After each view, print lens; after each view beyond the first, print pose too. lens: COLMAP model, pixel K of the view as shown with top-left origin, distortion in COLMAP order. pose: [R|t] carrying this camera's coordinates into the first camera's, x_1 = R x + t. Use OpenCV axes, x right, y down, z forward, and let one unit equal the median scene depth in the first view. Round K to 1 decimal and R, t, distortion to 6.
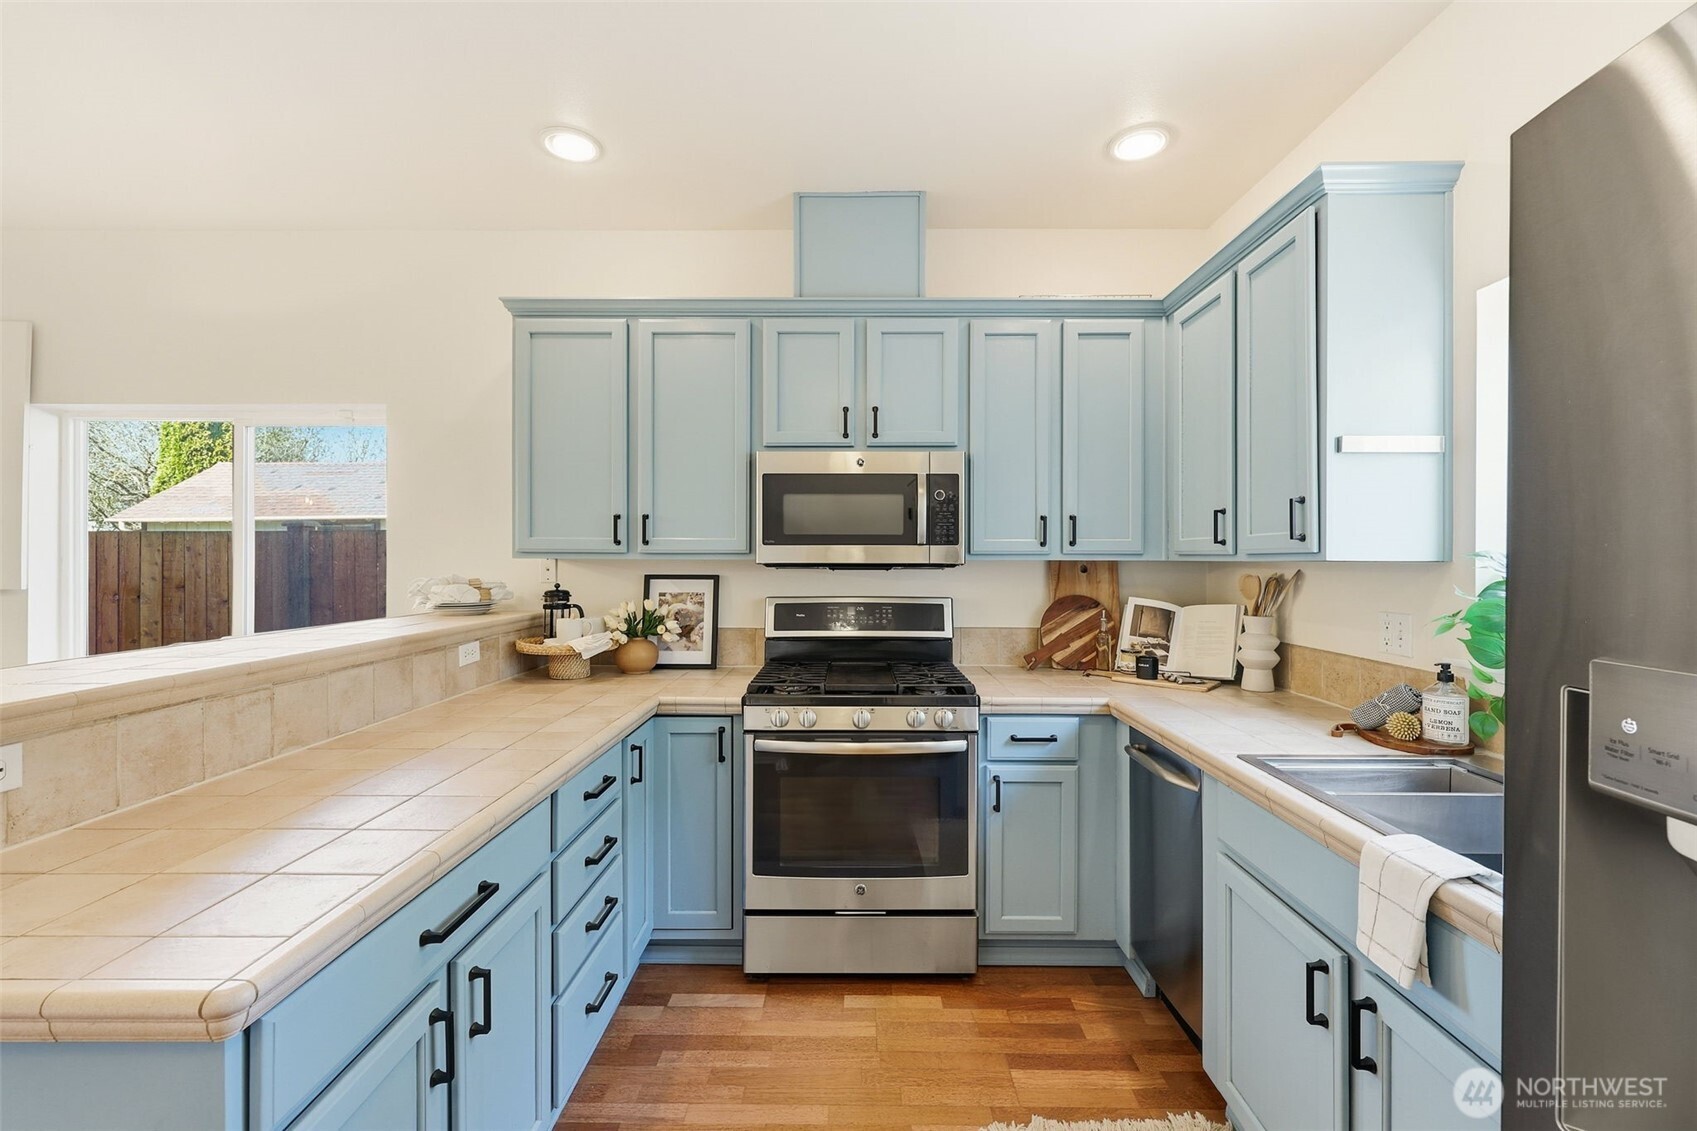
lens RADIAL K [[693.9, 0, 849.8], [0, 693.9, 558.6], [0, 0, 1]] dist [-0.000209, 0.000018]
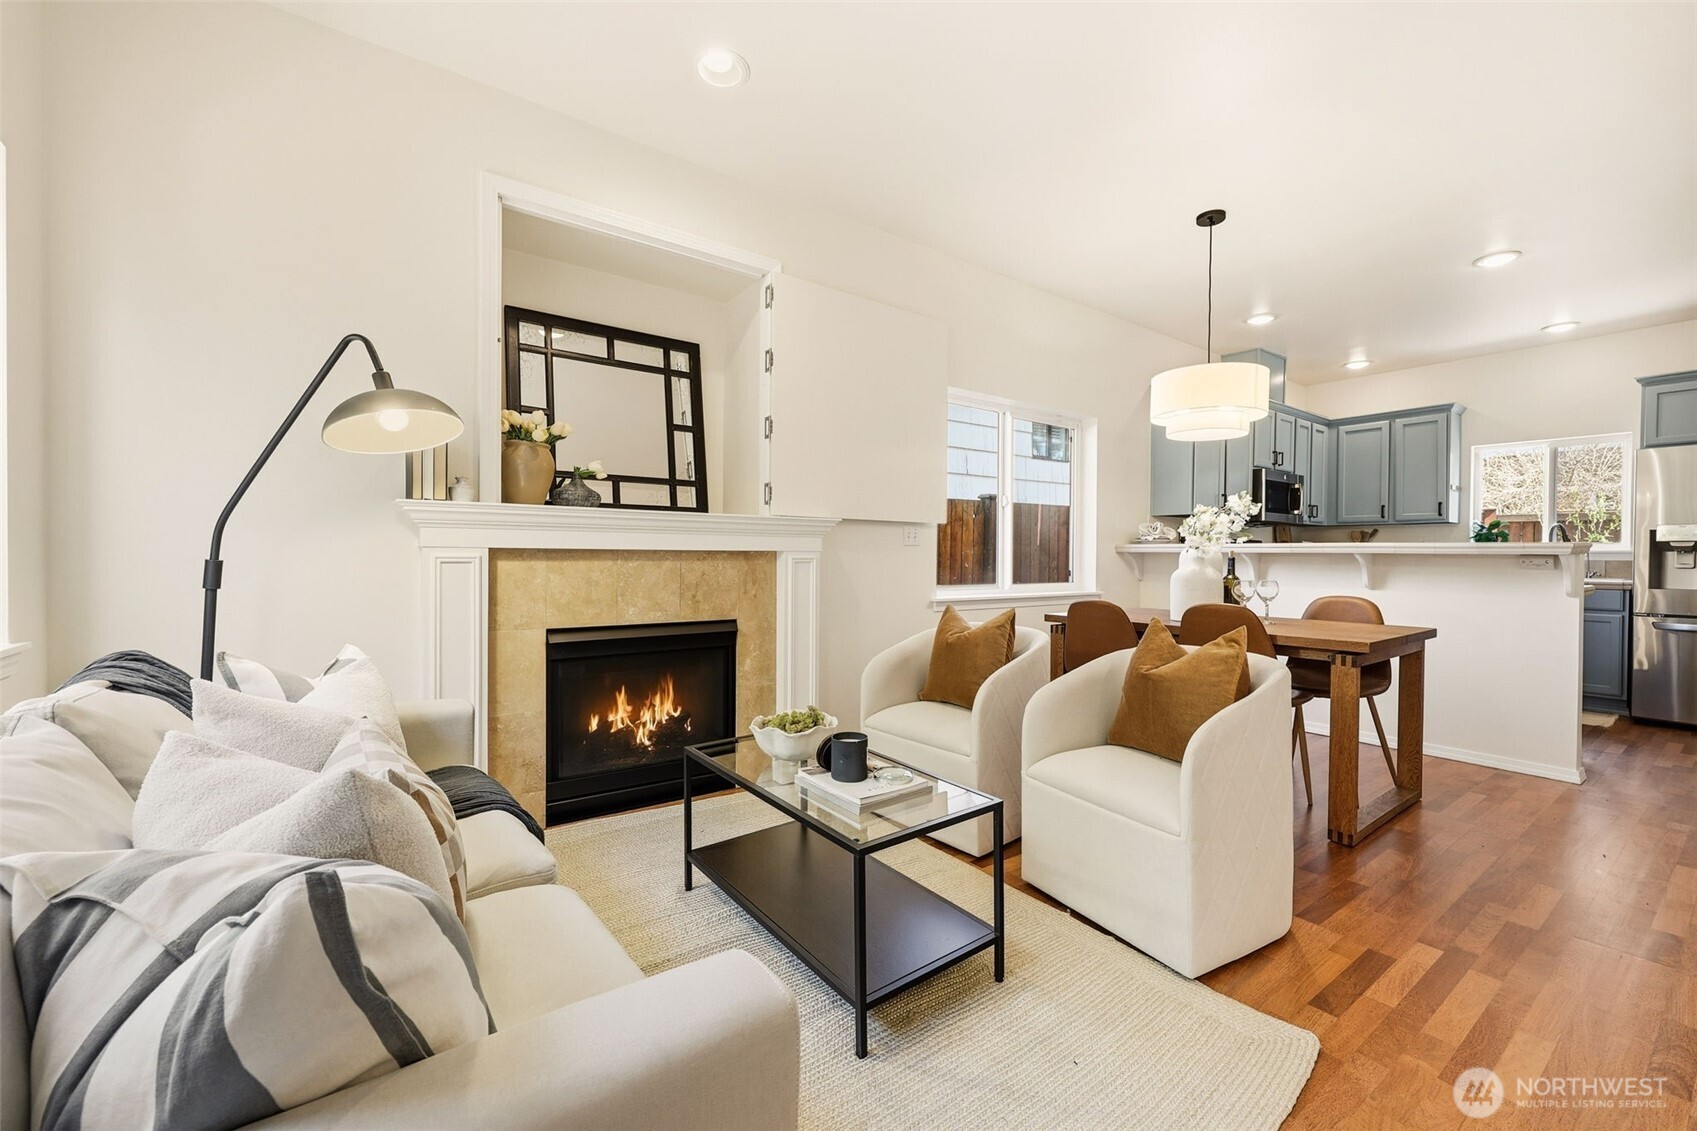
lens RADIAL K [[693.9, 0, 845.7], [0, 693.9, 563.5], [0, 0, 1]] dist [-0.000209, 0.000018]
pose [[0.802260, 0.000122, 0.596975, -2.533423], [-0.008310, 0.999905, 0.010963, 0.132822], [-0.596918, -0.013756, 0.802185, 0.043278]]
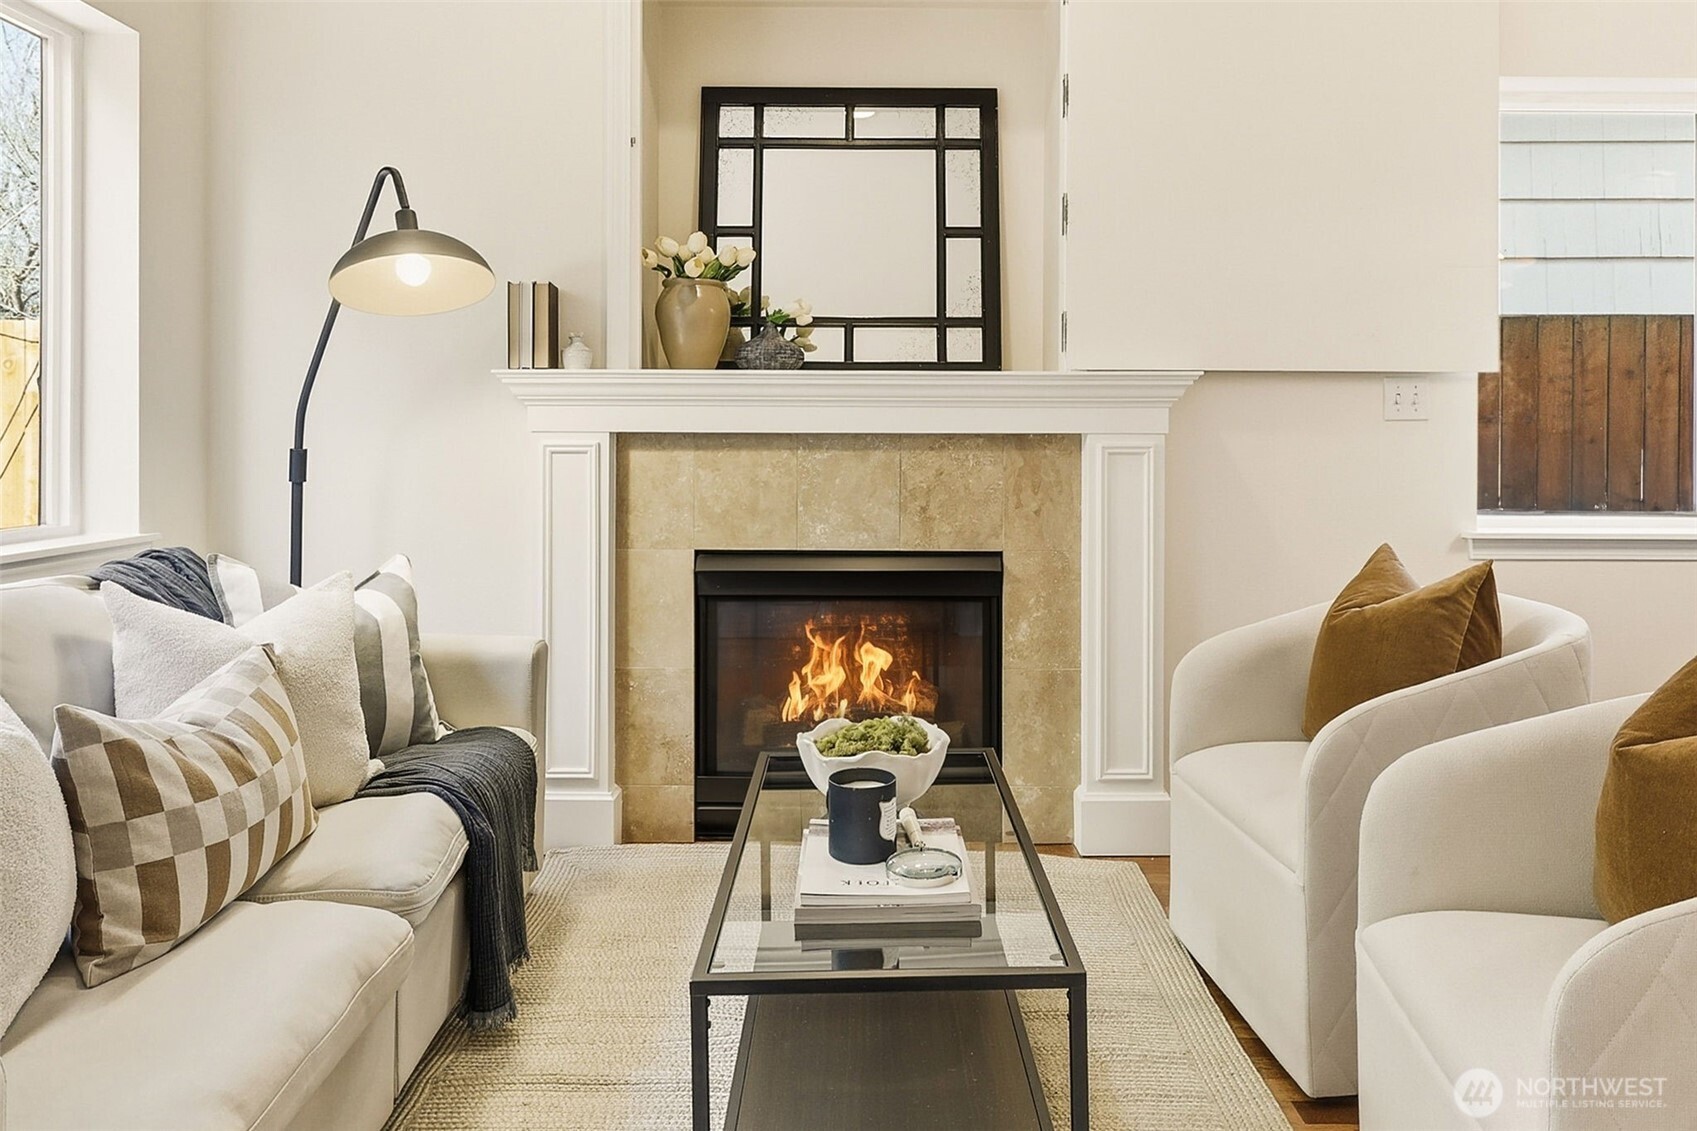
lens RADIAL K [[1124.0, 0, 859.8], [0, 1124.0, 450.8], [0, 0, 1]] dist [-0.000014, -0.000730]
pose [[0.999959, 0.004119, 0.008040, -1.766065], [-0.004209, 0.999929, 0.011172, 0.128832], [-0.007993, -0.011206, 0.999905, -0.055231]]
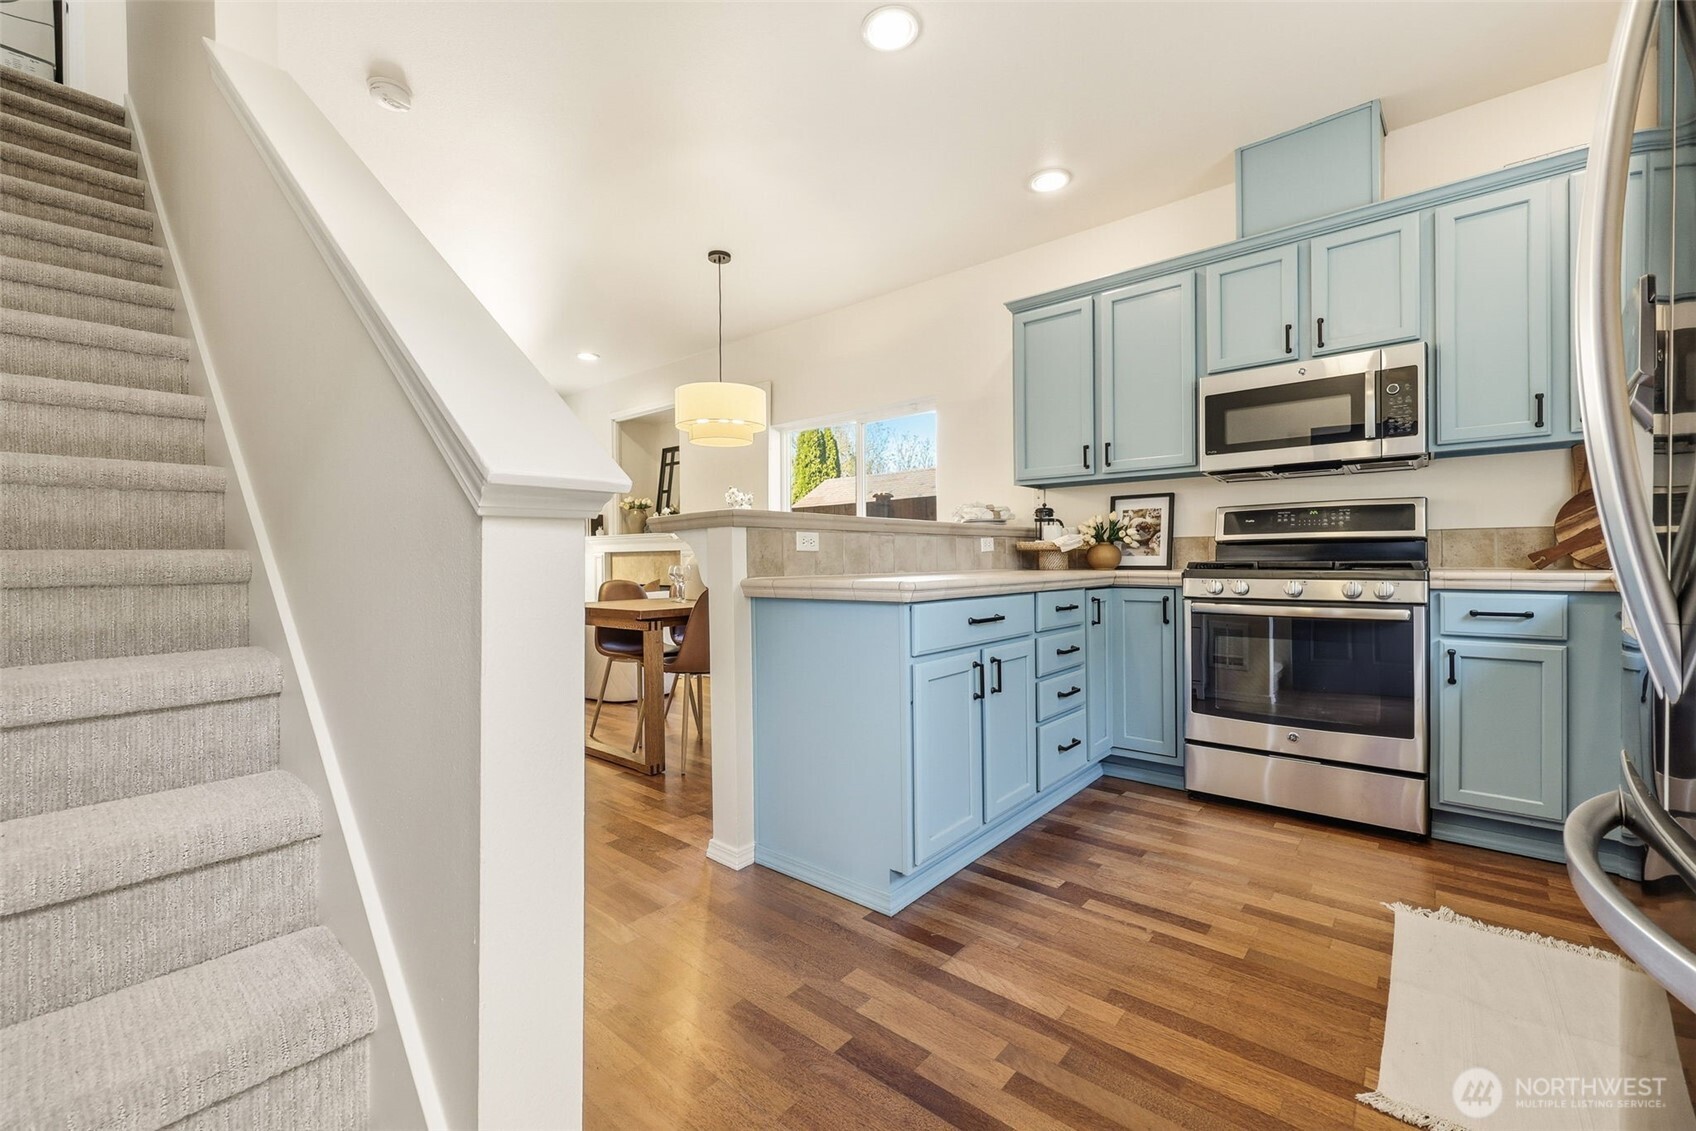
lens RADIAL K [[693.5, 0, 847.5], [0, 693.5, 562.0], [0, 0, 1]] dist [-0.000209, 0.000018]
pose [[0.767342, -0.006703, -0.641204, 0.170065], [0.010189, 0.999947, 0.001740, 0.159625], [0.641158, -0.007868, 0.767369, -0.324404]]
